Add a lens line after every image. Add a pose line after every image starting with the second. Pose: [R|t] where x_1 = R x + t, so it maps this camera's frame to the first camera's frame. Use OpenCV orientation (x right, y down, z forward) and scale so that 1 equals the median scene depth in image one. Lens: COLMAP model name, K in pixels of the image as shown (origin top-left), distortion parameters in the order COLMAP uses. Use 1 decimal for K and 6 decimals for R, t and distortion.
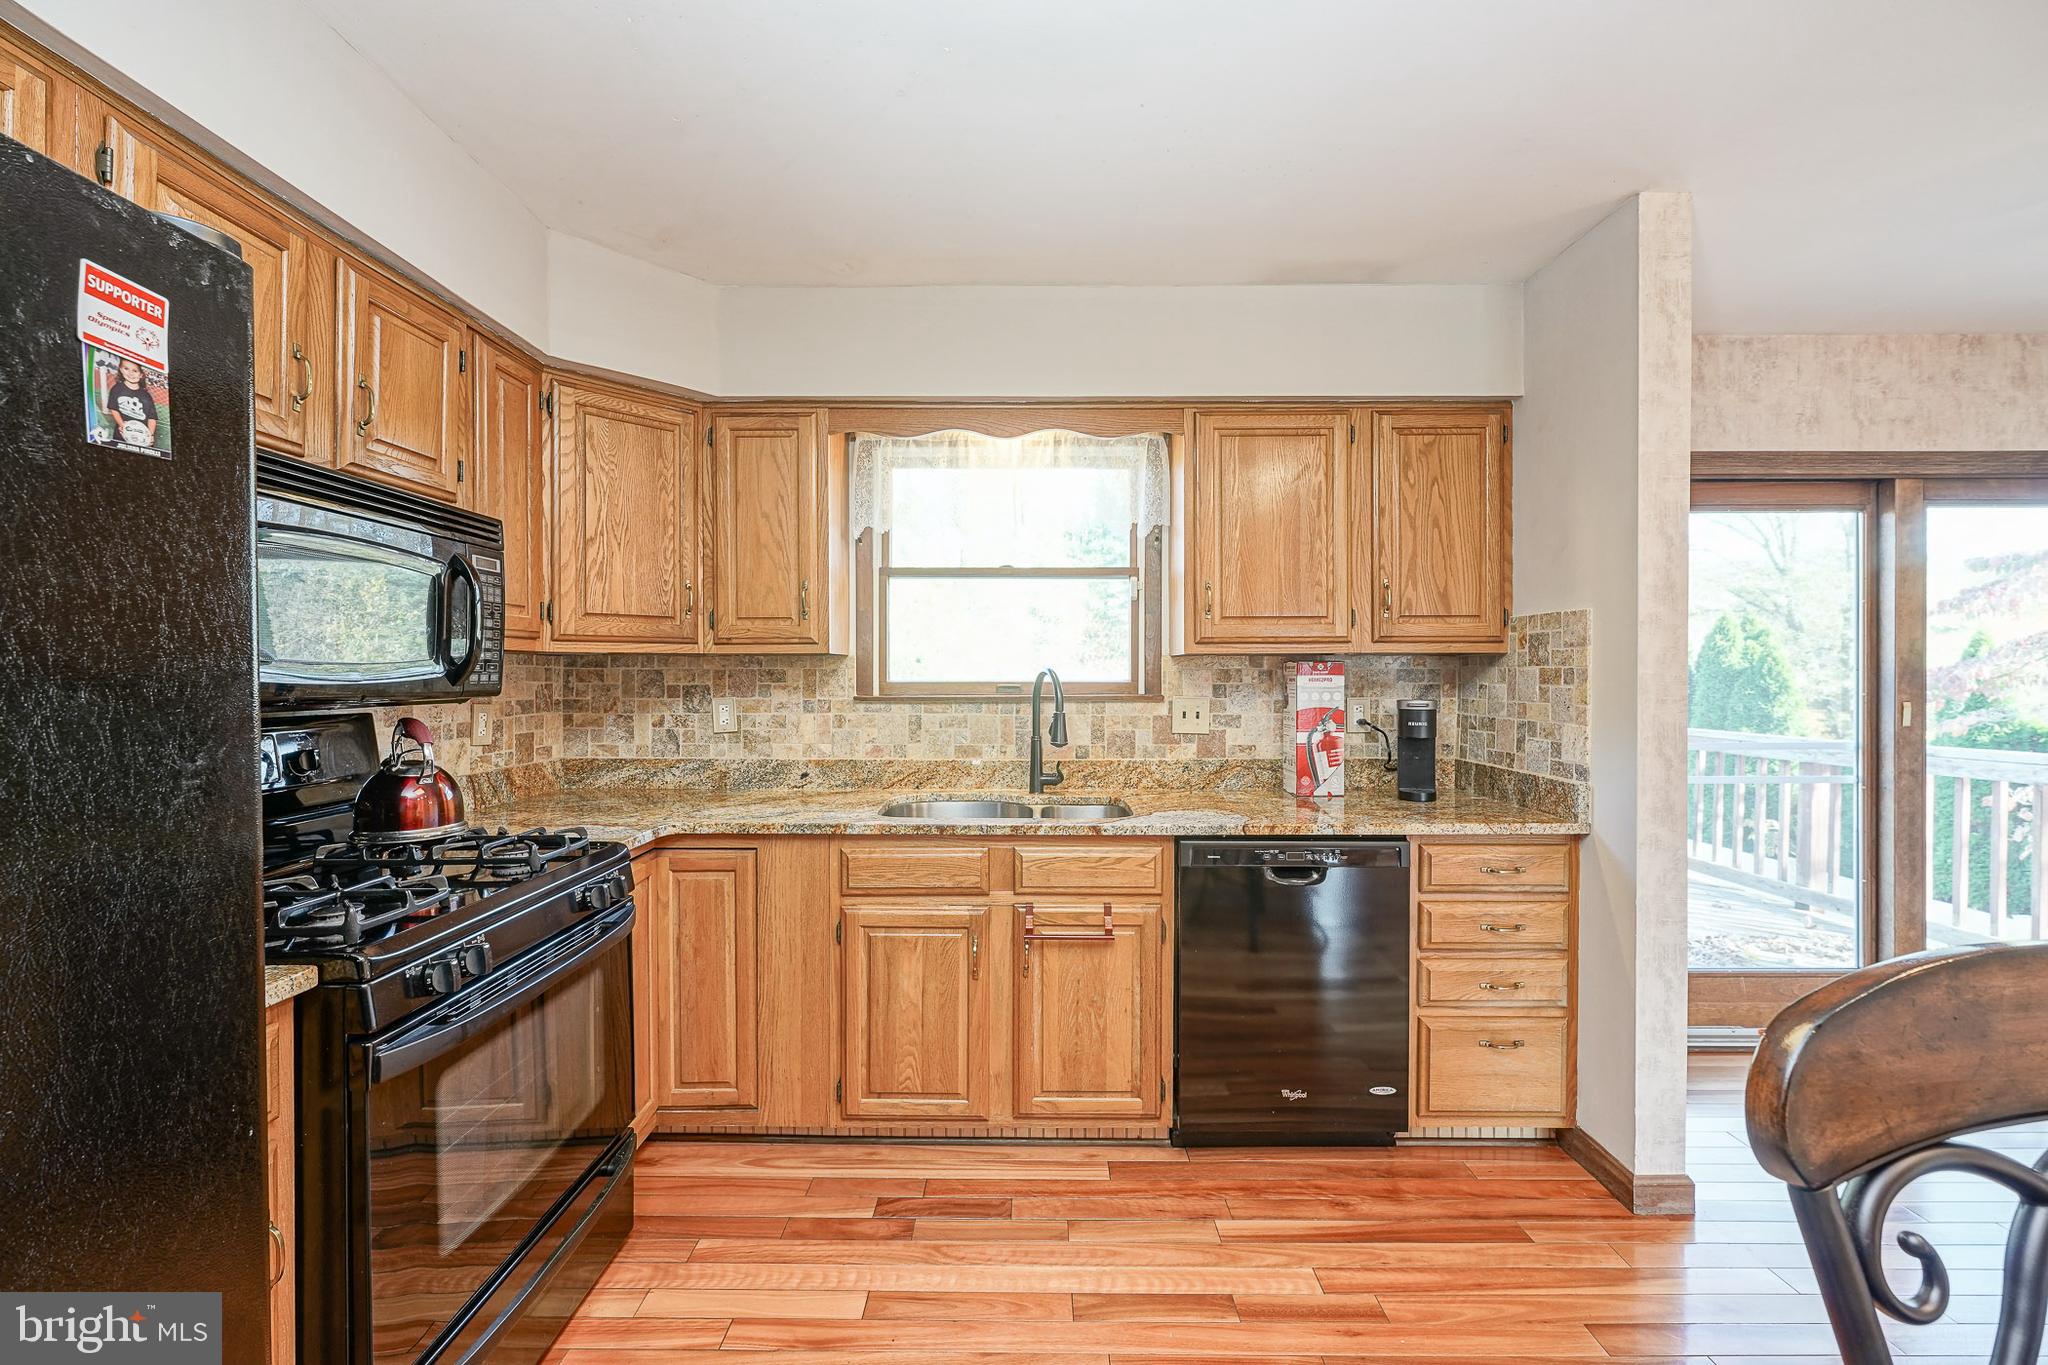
lens RADIAL K [[812.9, 0, 1055.5], [0, 812.9, 681.8], [0, 0, 1]] dist [-0.003114, 0.000214]
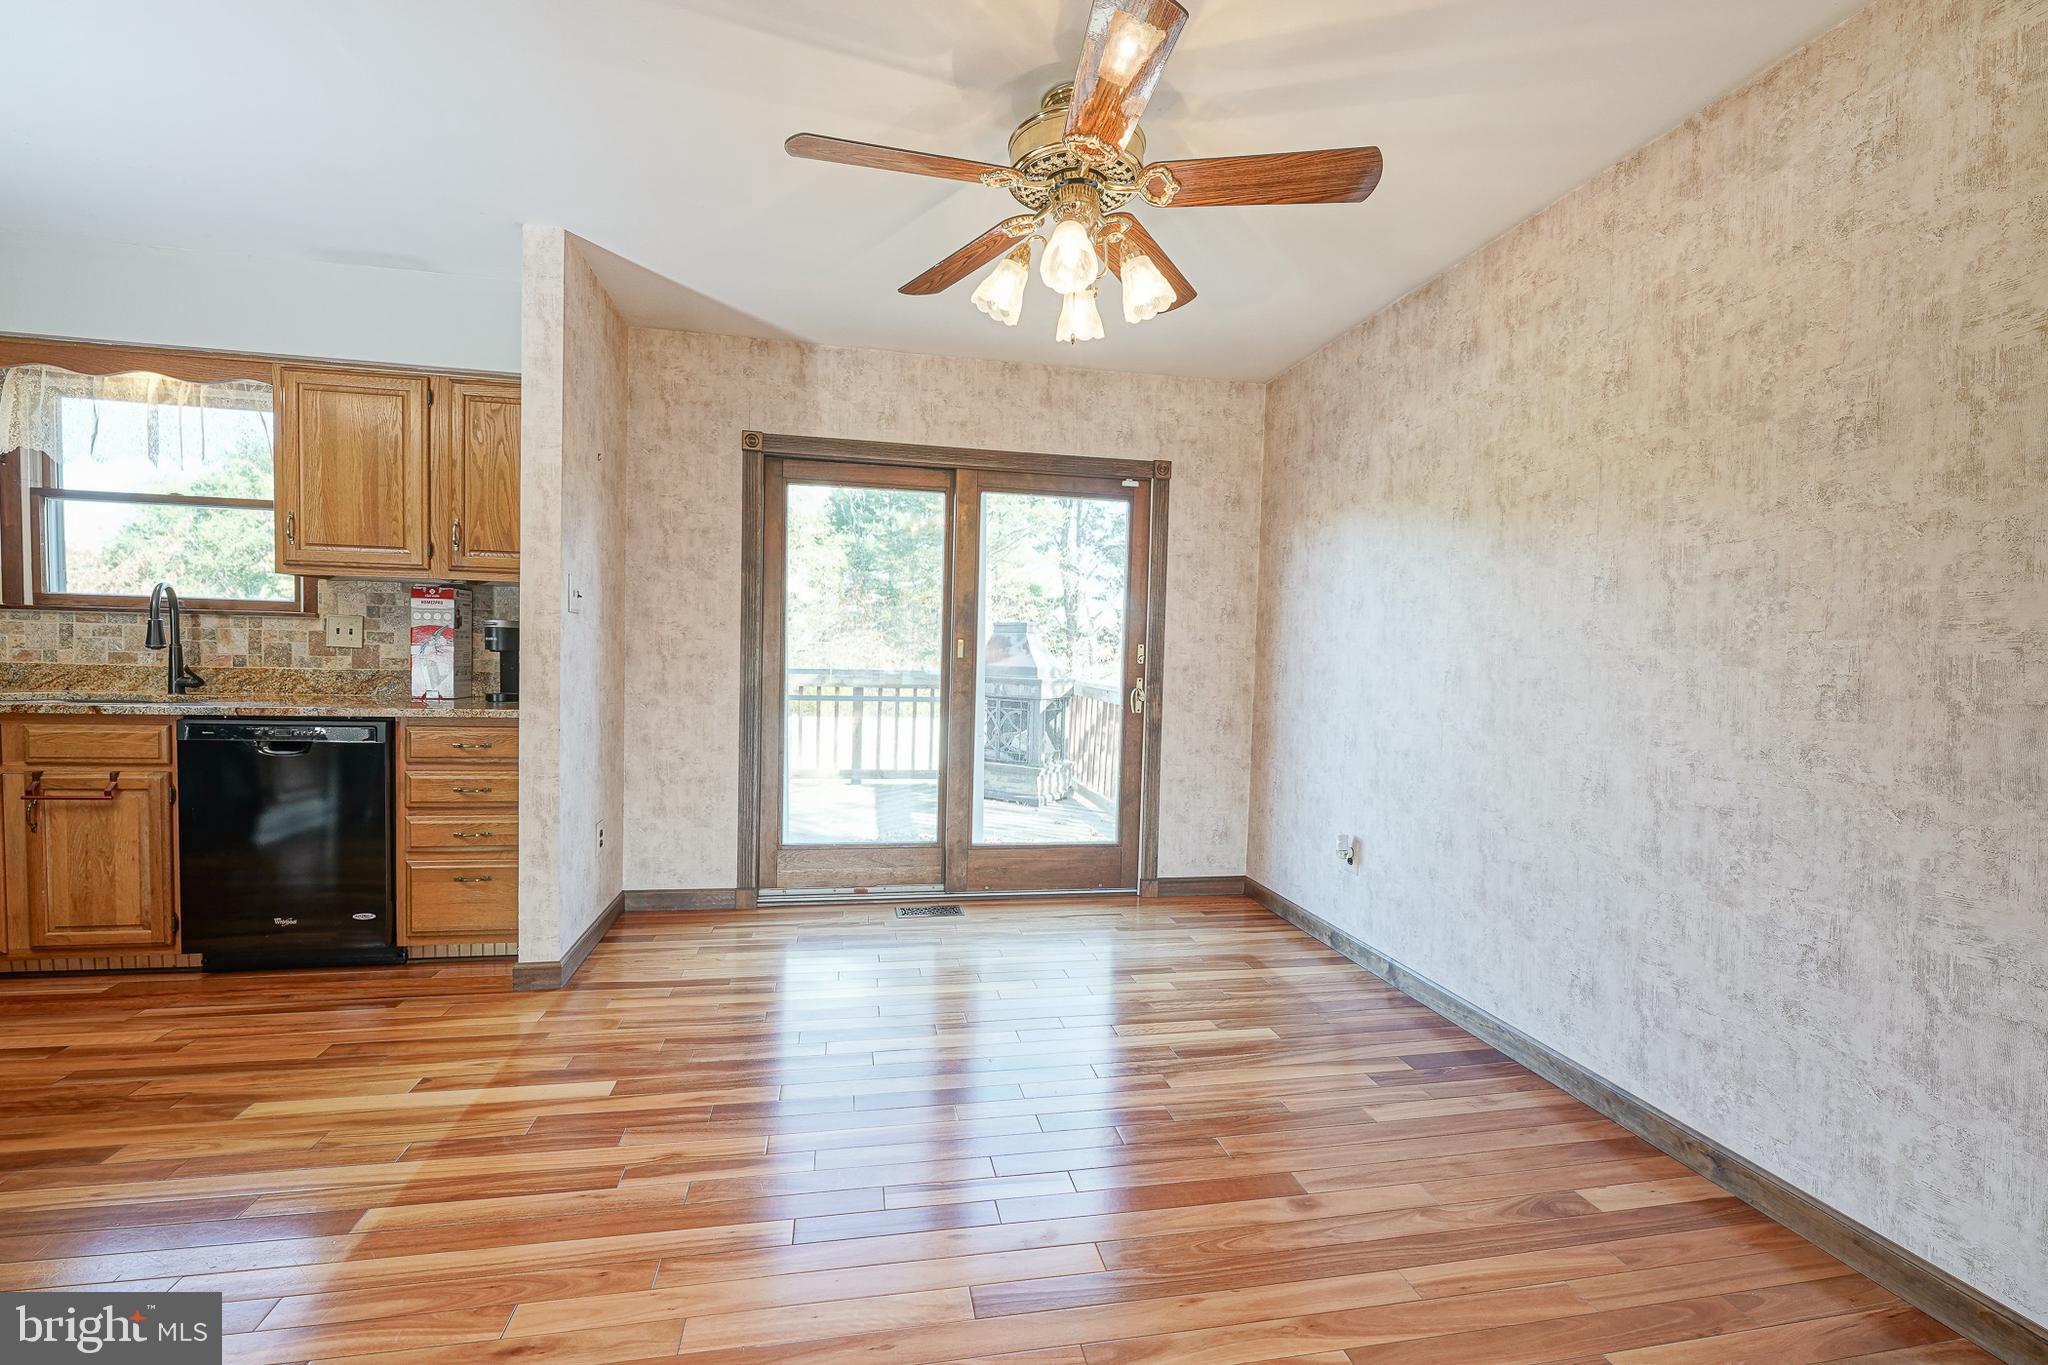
lens RADIAL K [[824.4, 0, 1015.9], [0, 824.4, 689.0], [0, 0, 1]] dist [-0.008160, 0.000425]
pose [[0.981288, 0.019373, 0.191570, 0.943817], [-0.026749, 0.998994, 0.035991, 0.058832], [-0.190680, -0.040442, 0.980819, -0.363128]]
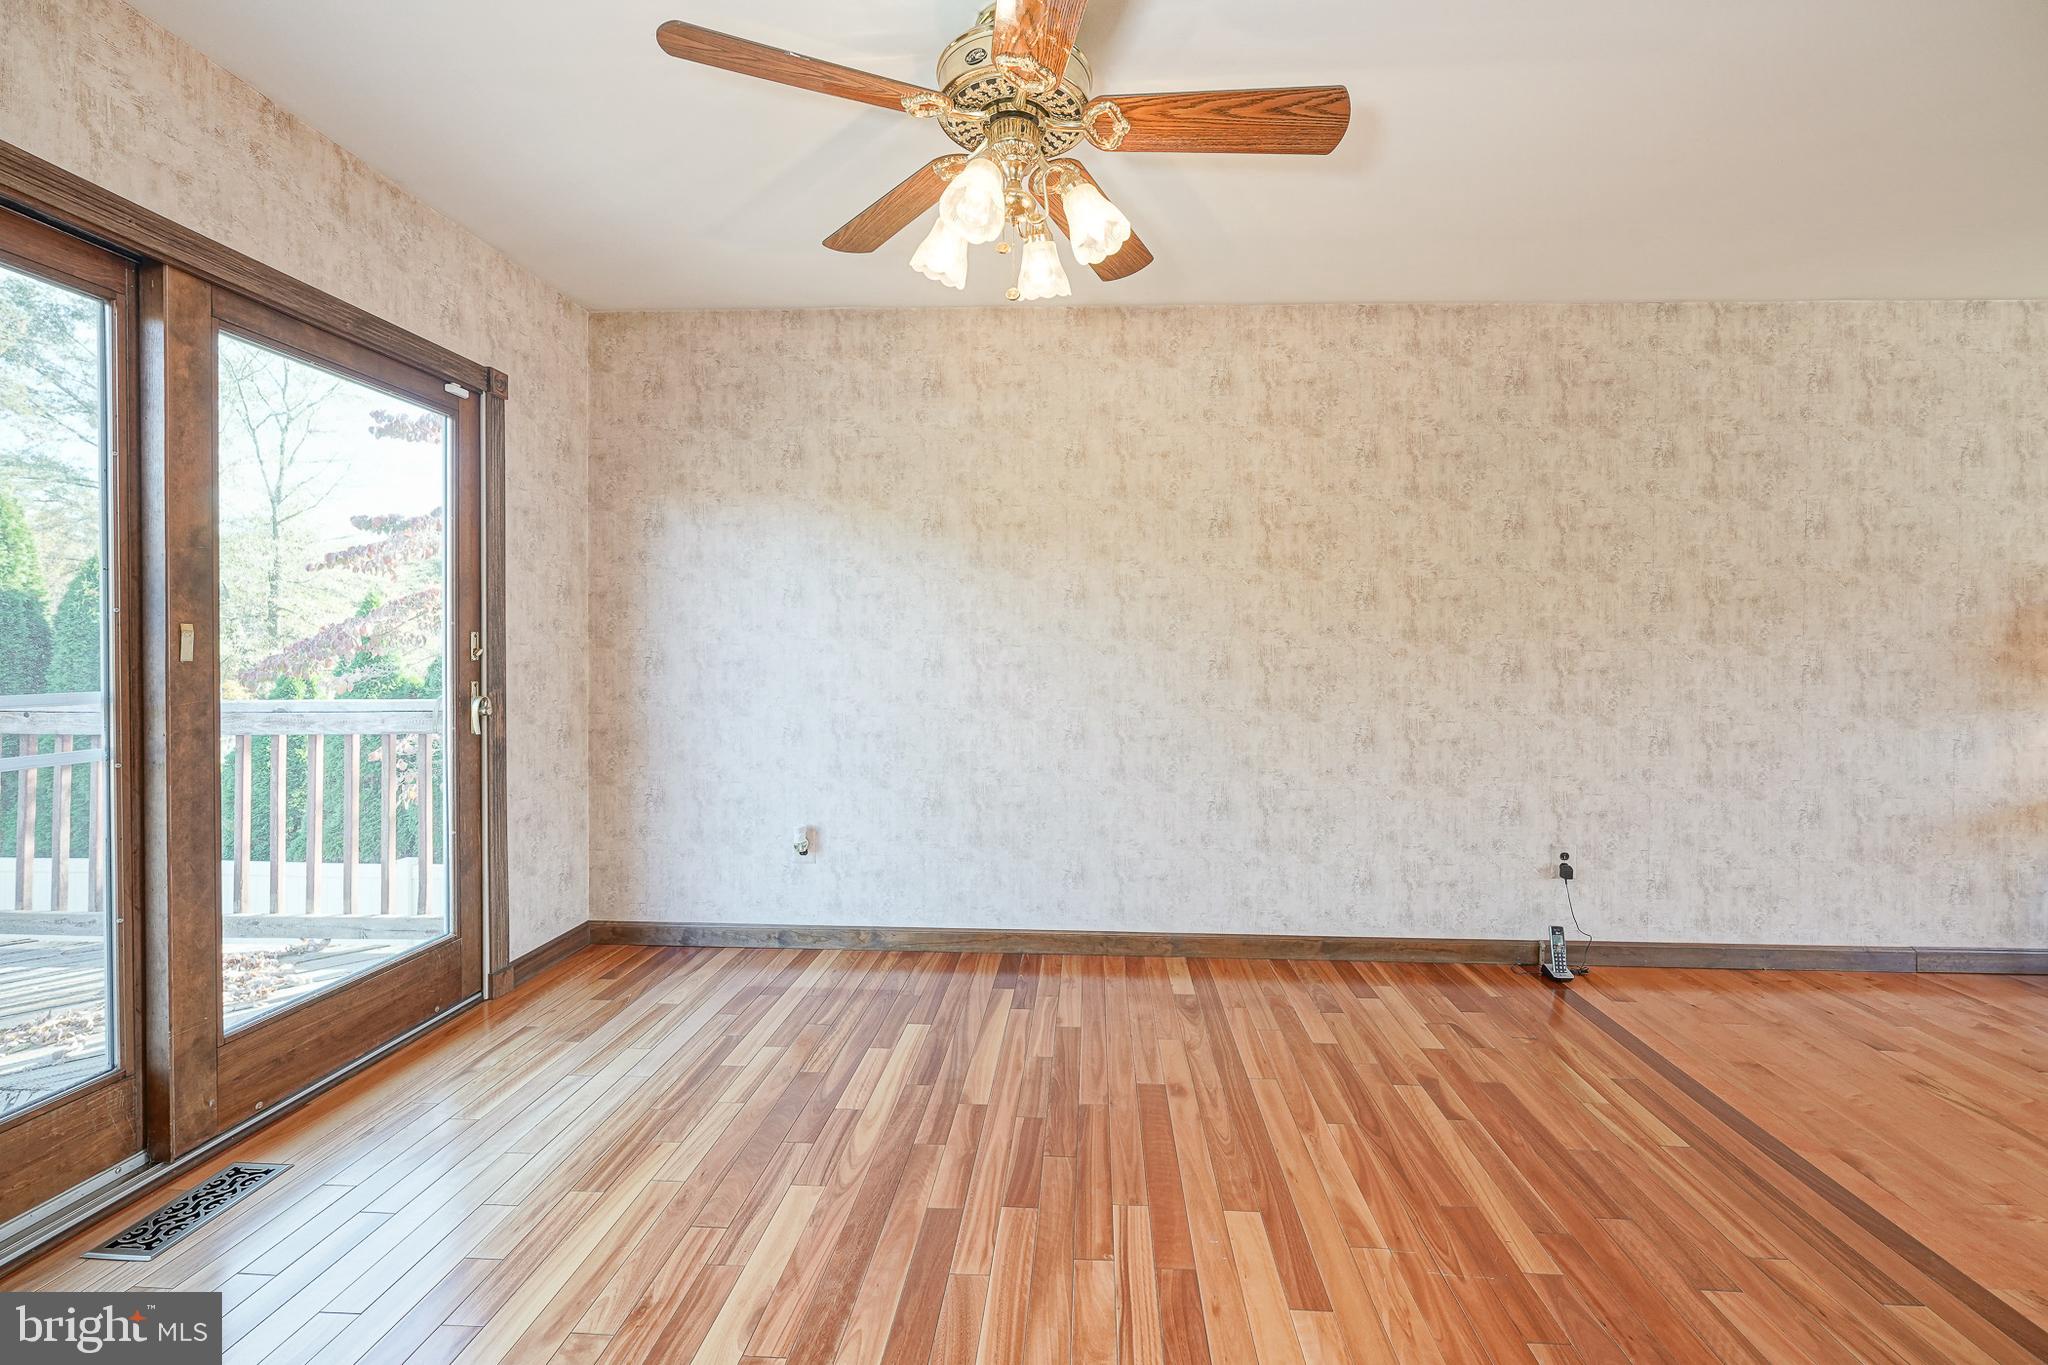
lens RADIAL K [[831.8, 0, 1030.3], [0, 831.8, 660.1], [0, 0, 1]] dist [-0.002021, 0.000045]
pose [[0.062594, -0.008590, 0.998002, 0.470280], [-0.000299, 0.999963, 0.008626, 0.051320], [-0.998039, -0.000838, 0.062589, 0.315612]]
